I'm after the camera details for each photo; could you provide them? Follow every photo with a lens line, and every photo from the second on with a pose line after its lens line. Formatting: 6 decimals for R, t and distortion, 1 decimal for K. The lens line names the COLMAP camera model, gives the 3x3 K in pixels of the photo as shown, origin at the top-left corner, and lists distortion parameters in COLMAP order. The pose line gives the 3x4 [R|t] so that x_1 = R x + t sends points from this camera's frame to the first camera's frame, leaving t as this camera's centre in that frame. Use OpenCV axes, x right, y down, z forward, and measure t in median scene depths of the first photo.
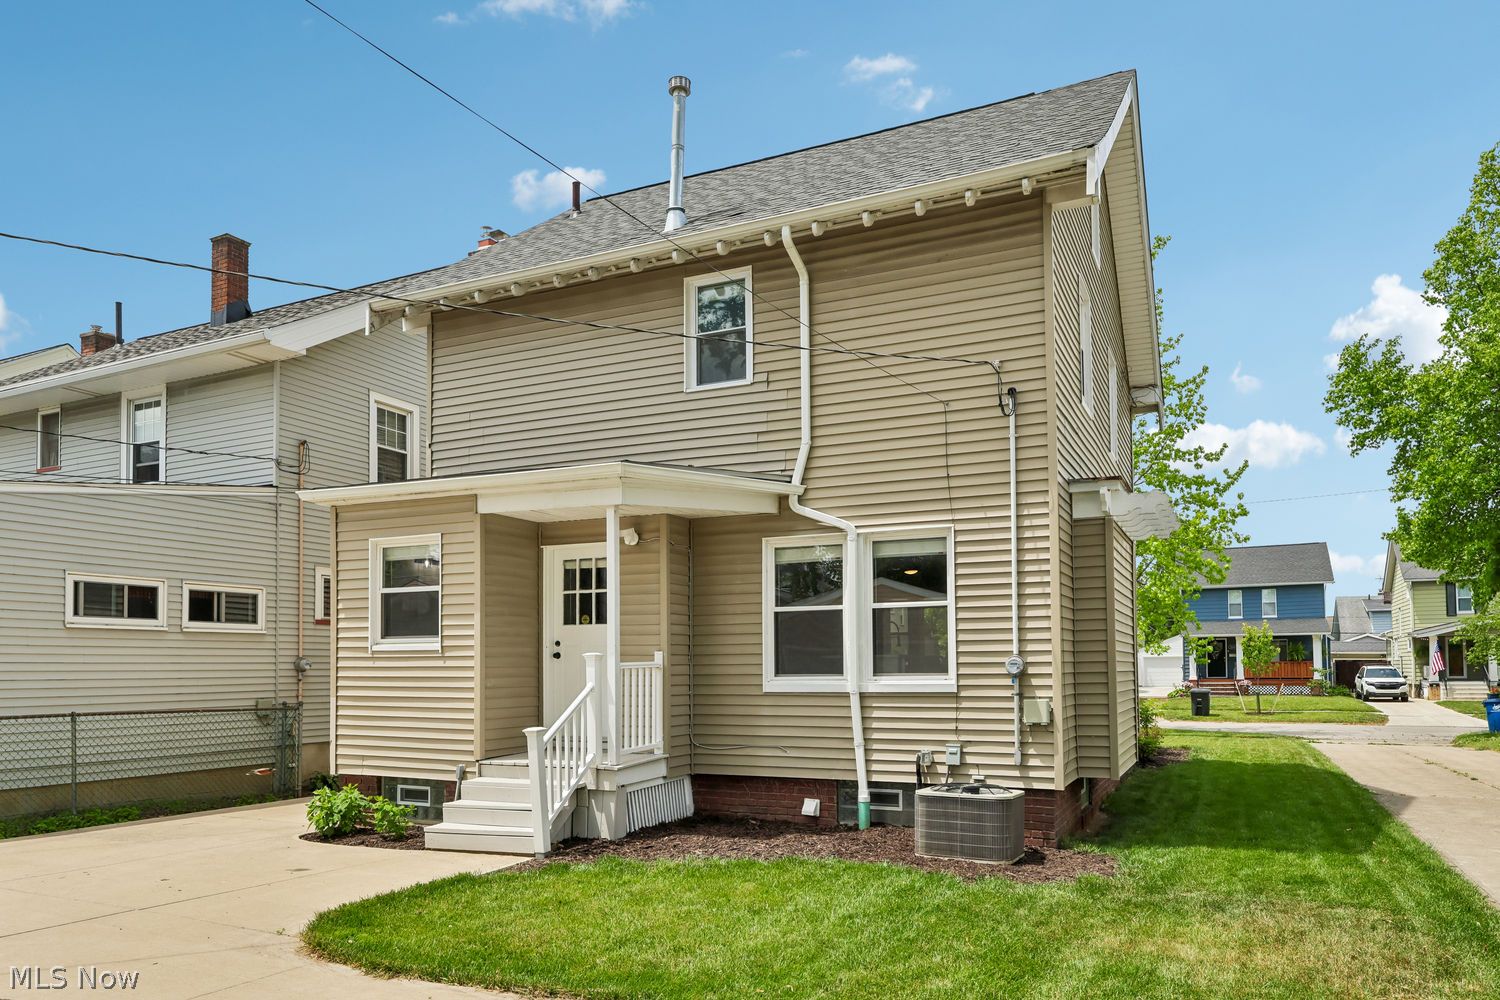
lens RADIAL K [[1100.1, 0, 750.2], [0, 1100.1, 479.0], [0, 0, 1]] dist [0.001326, 0.001296]
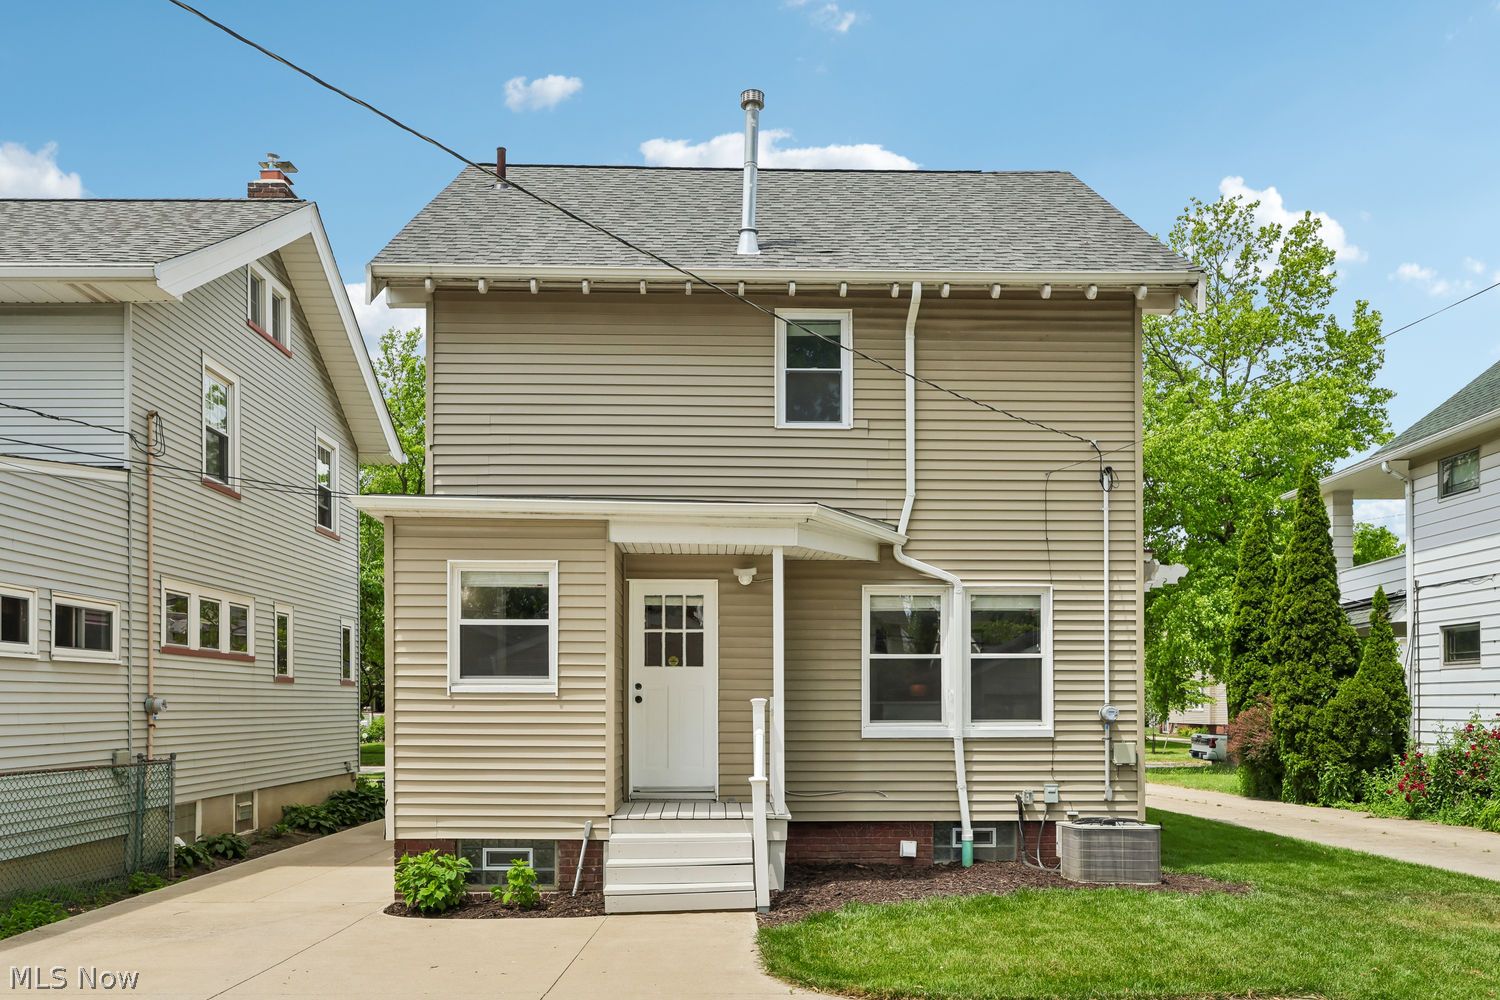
lens RADIAL K [[1265.7, 0, 750.0], [0, 1265.7, 500.0], [0, 0, 1]] dist [-0.001293, -0.003902]
pose [[0.870010, 0.084362, 0.485763, -0.653760], [-0.089136, 0.995930, -0.013319, 0.001105], [-0.484910, -0.031712, 0.873989, 0.042406]]
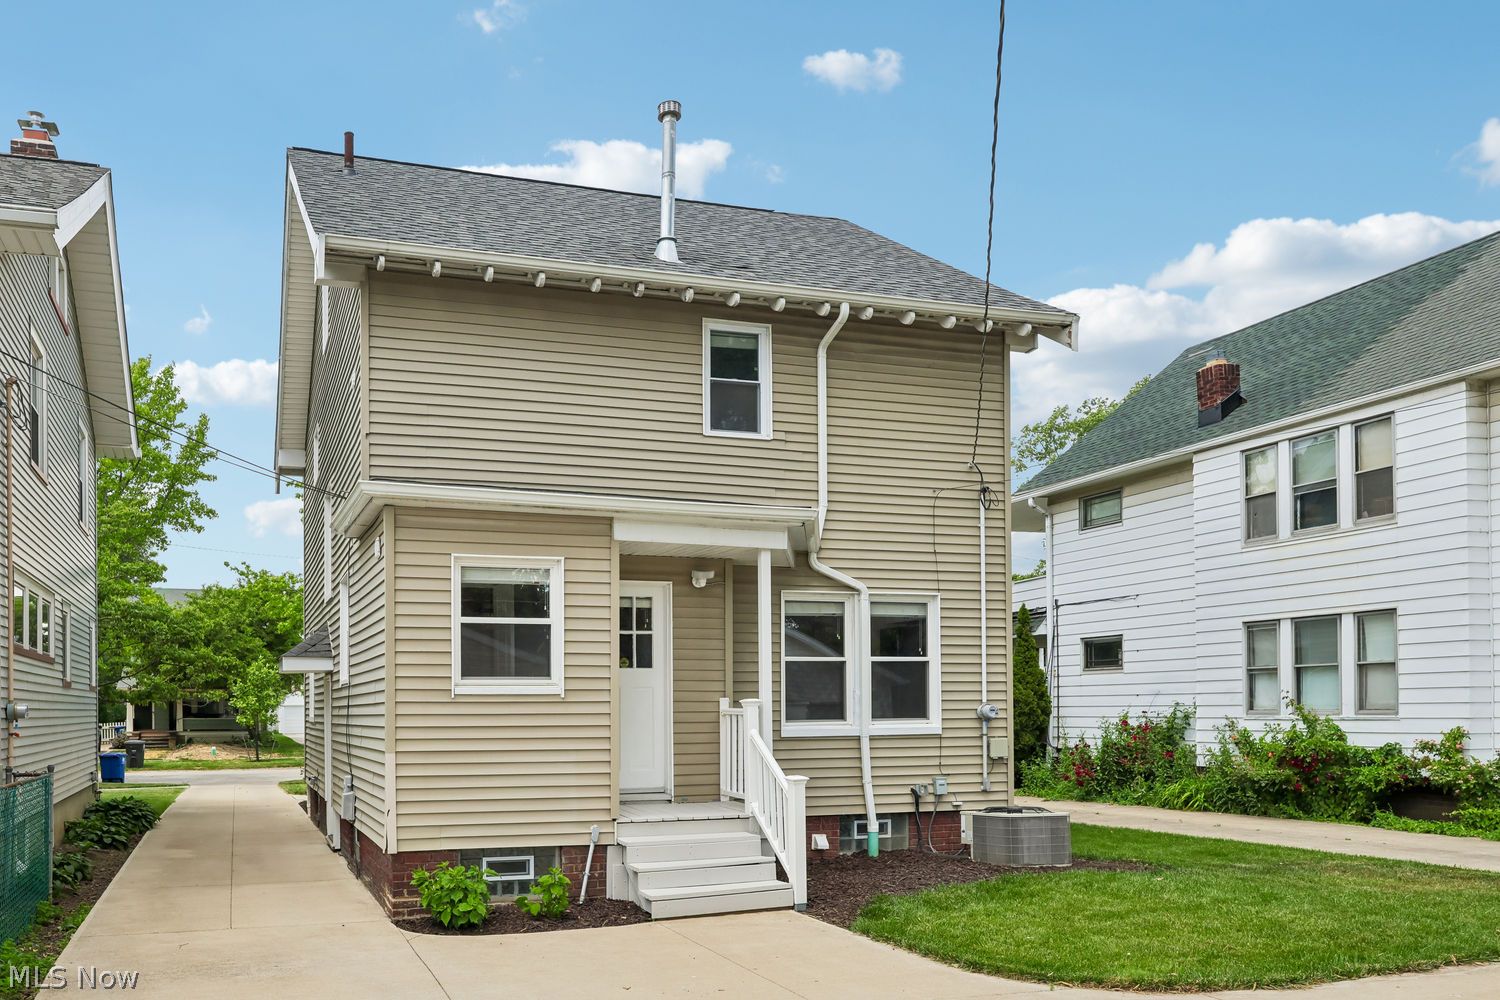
lens RADIAL K [[1161.1, 0, 596.2], [0, 1161.1, 539.2], [0, 0, 1]] dist [-0.001638, -0.000434]
pose [[0.709061, 0.102355, 0.697679, -0.898418], [-0.116829, 0.992787, -0.026915, 0.056555], [-0.695402, -0.062425, 0.715905, 0.340432]]
